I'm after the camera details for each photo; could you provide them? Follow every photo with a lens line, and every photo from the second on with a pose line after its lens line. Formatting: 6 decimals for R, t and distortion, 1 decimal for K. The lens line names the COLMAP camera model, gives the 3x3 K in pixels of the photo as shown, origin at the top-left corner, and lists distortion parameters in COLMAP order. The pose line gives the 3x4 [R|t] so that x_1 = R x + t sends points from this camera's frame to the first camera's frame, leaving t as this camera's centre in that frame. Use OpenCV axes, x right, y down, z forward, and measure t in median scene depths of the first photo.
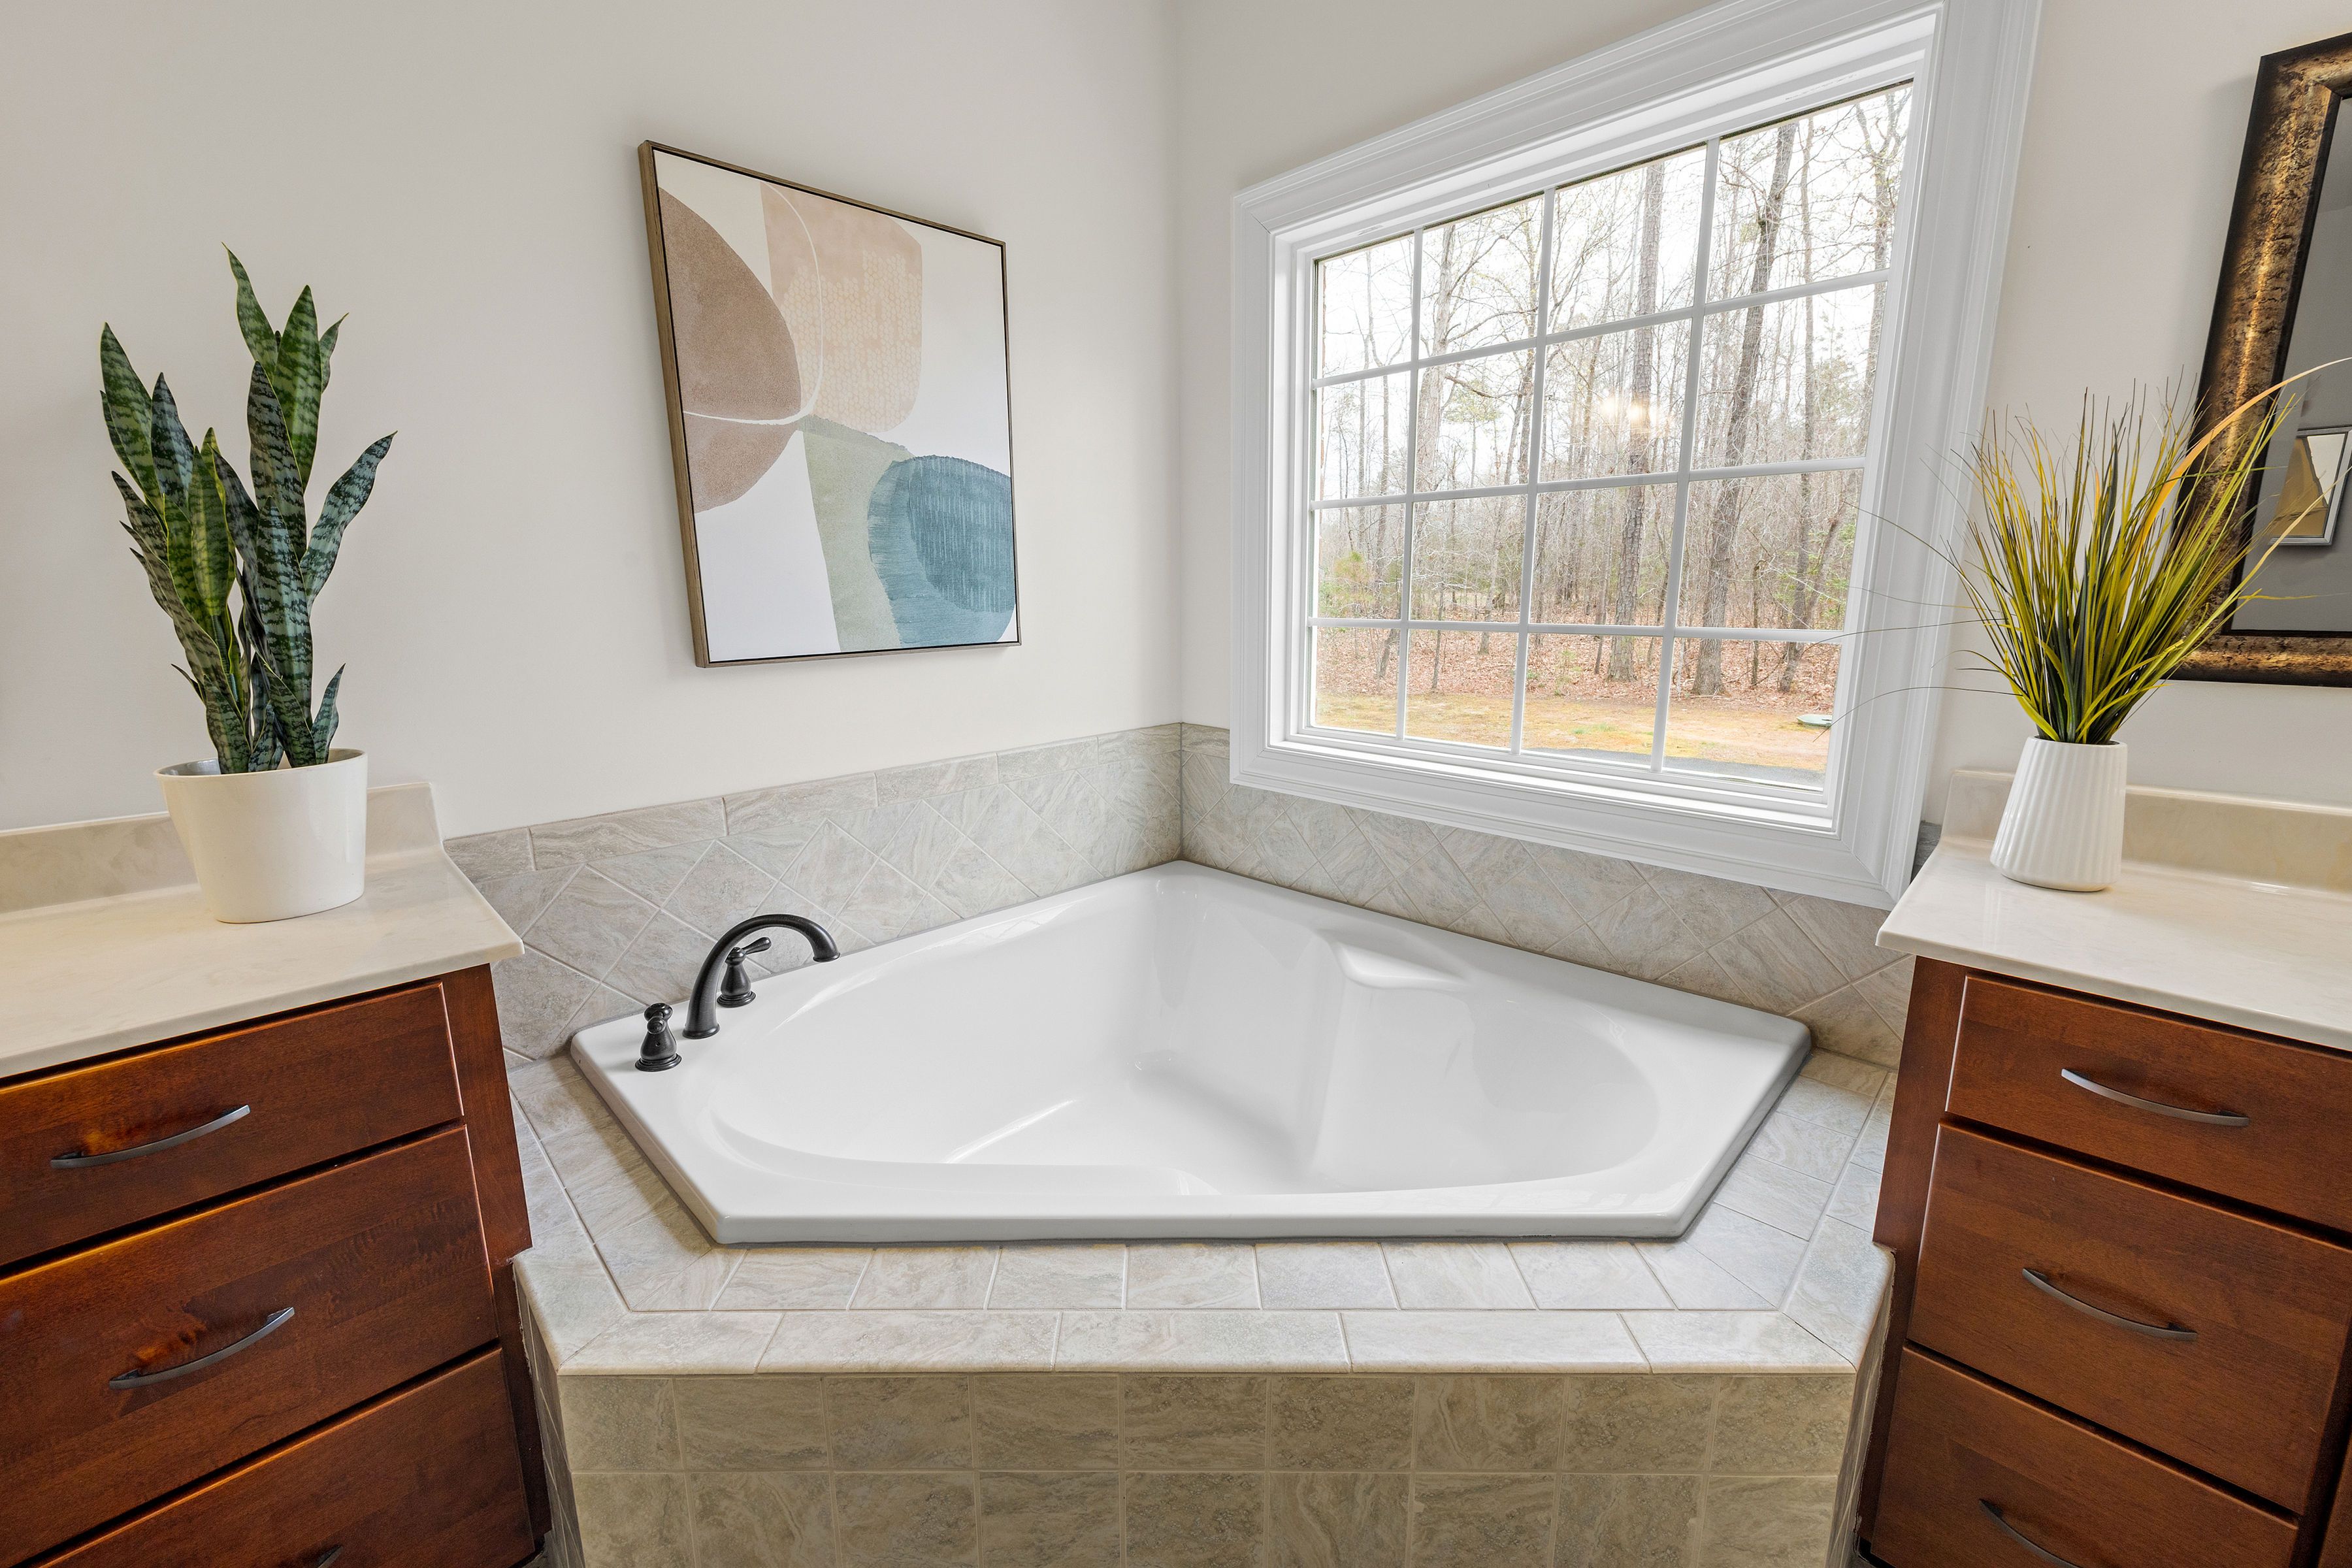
lens RADIAL K [[937.7, 0, 1164.9], [0, 937.7, 756.3], [0, 0, 1]] dist [-0.000083, 0.000582]
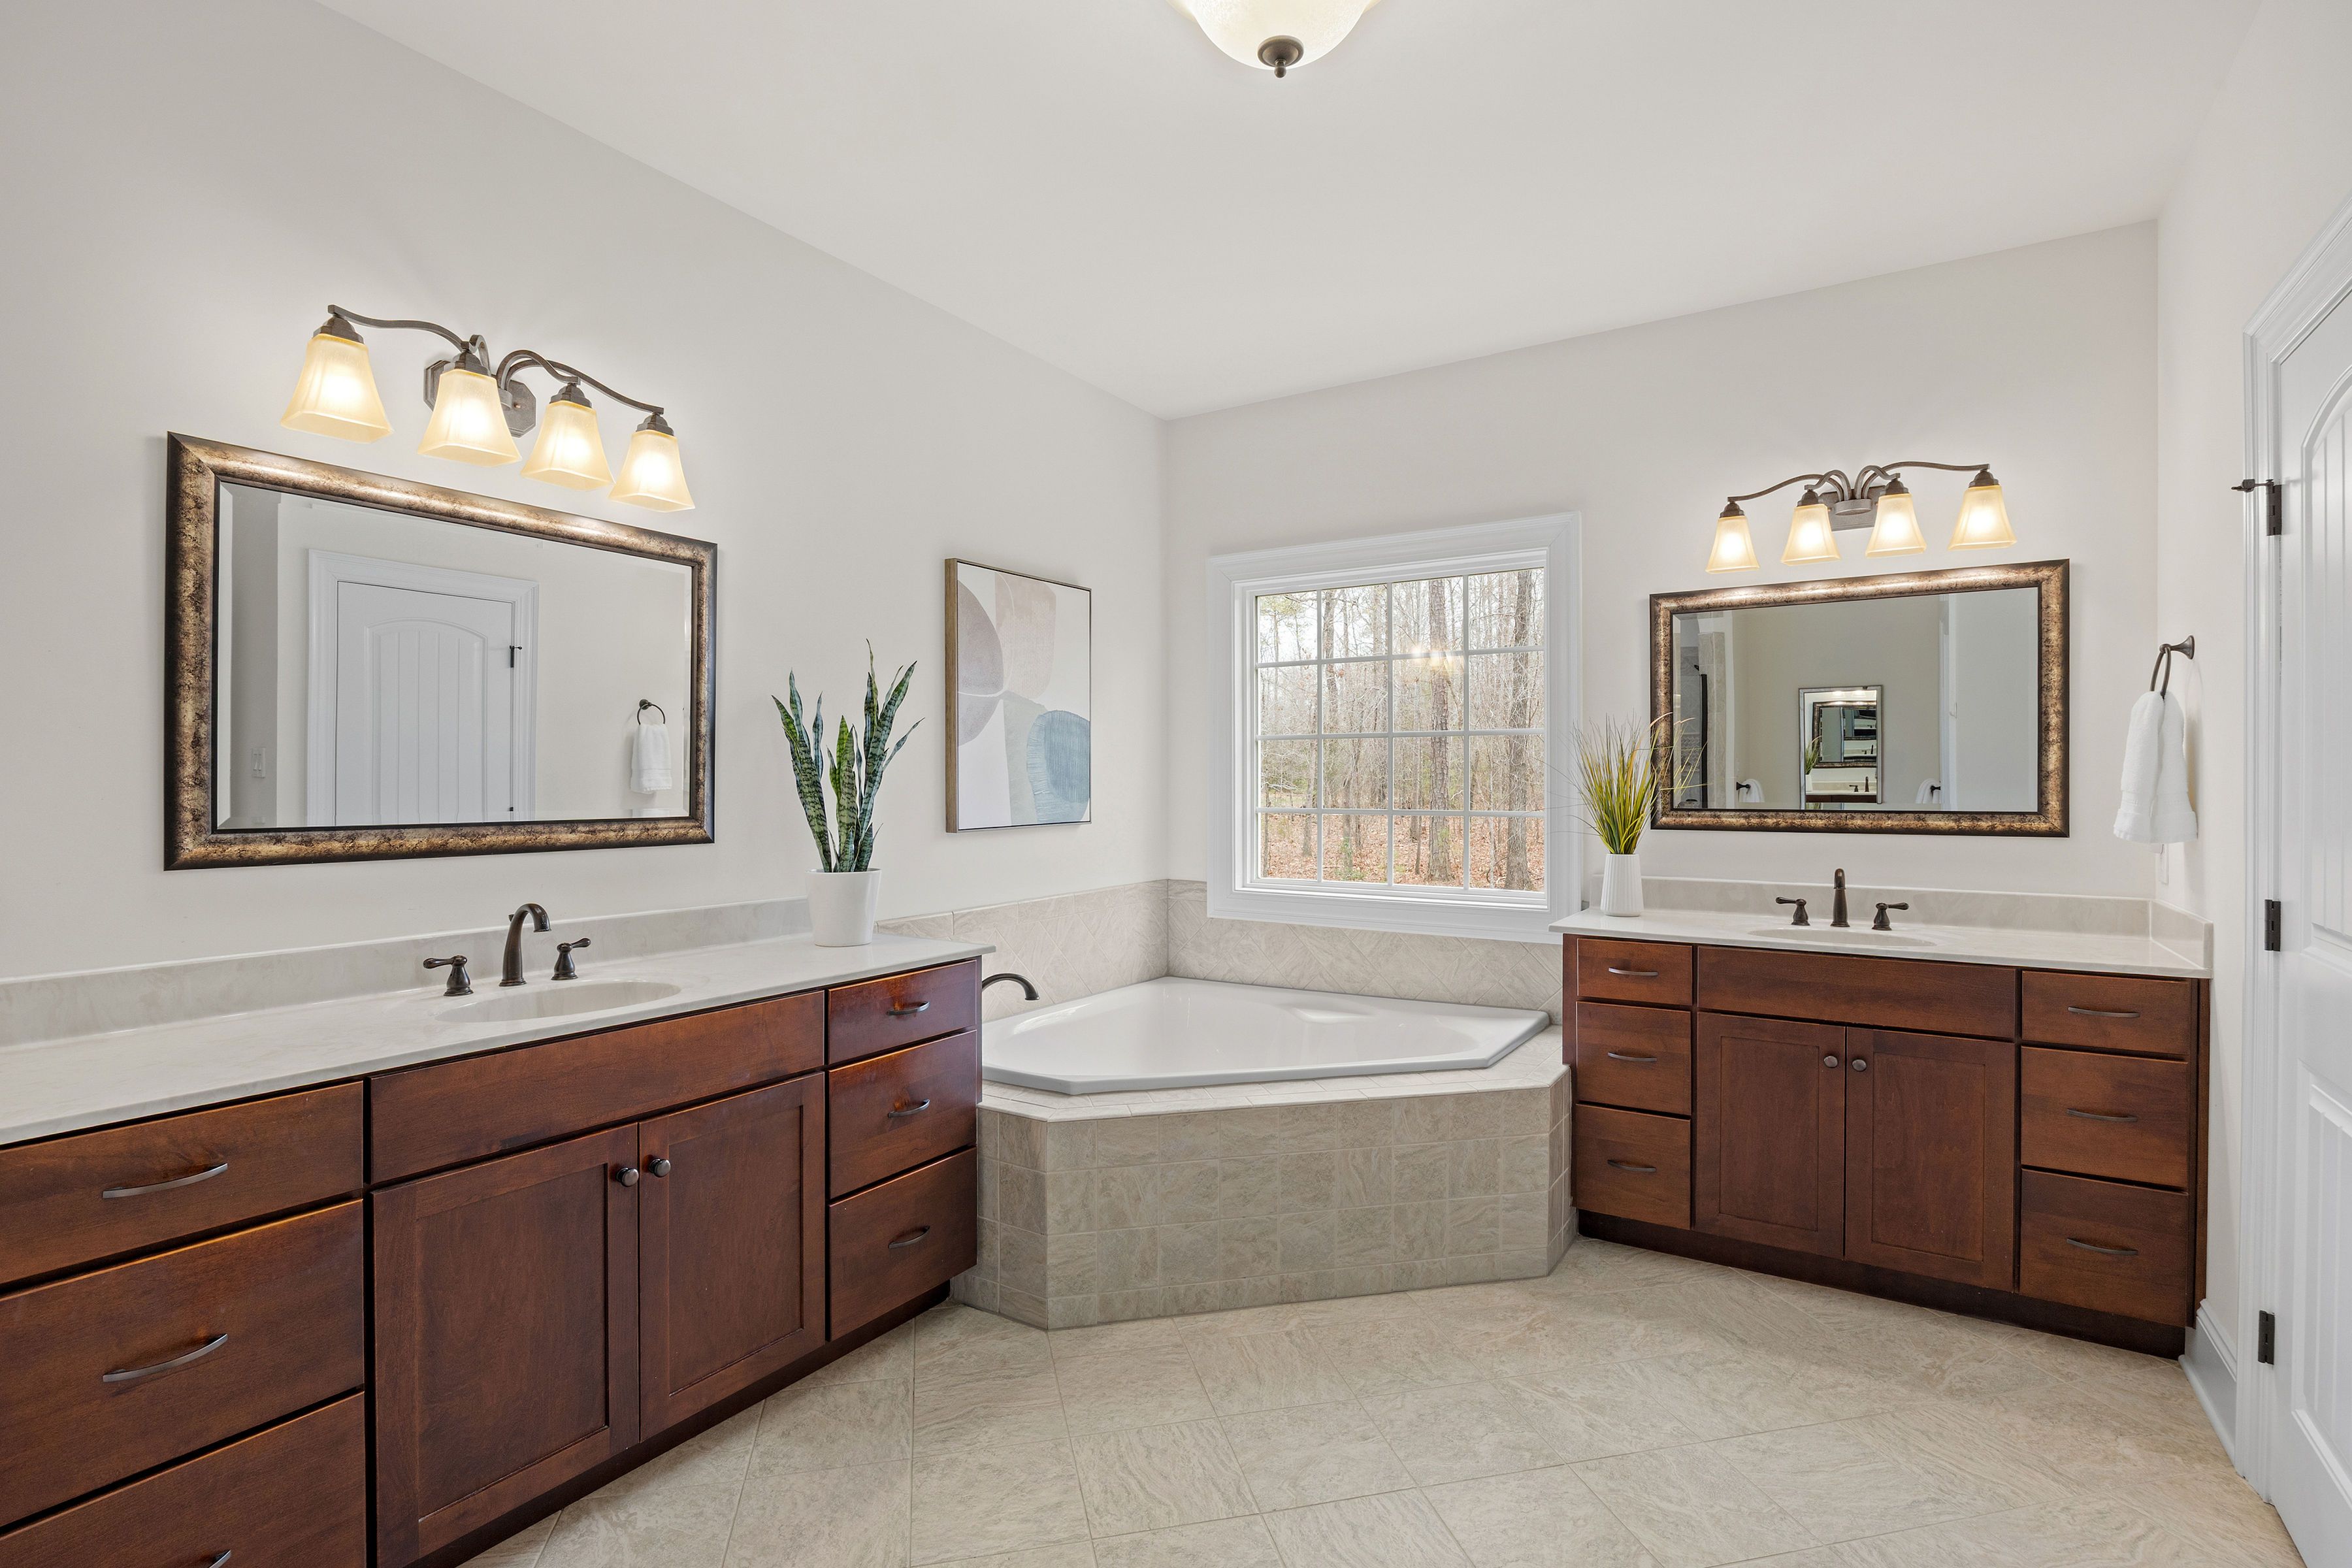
lens RADIAL K [[1150.9, 0, 1173.9], [0, 1150.9, 760.4], [0, 0, 1]] dist [0.001588, 0.000013]
pose [[0.974410, 0.011312, 0.224493, -0.541575], [0.033627, 0.980157, -0.195347, 0.190552], [-0.222248, 0.197898, 0.954695, -1.073801]]
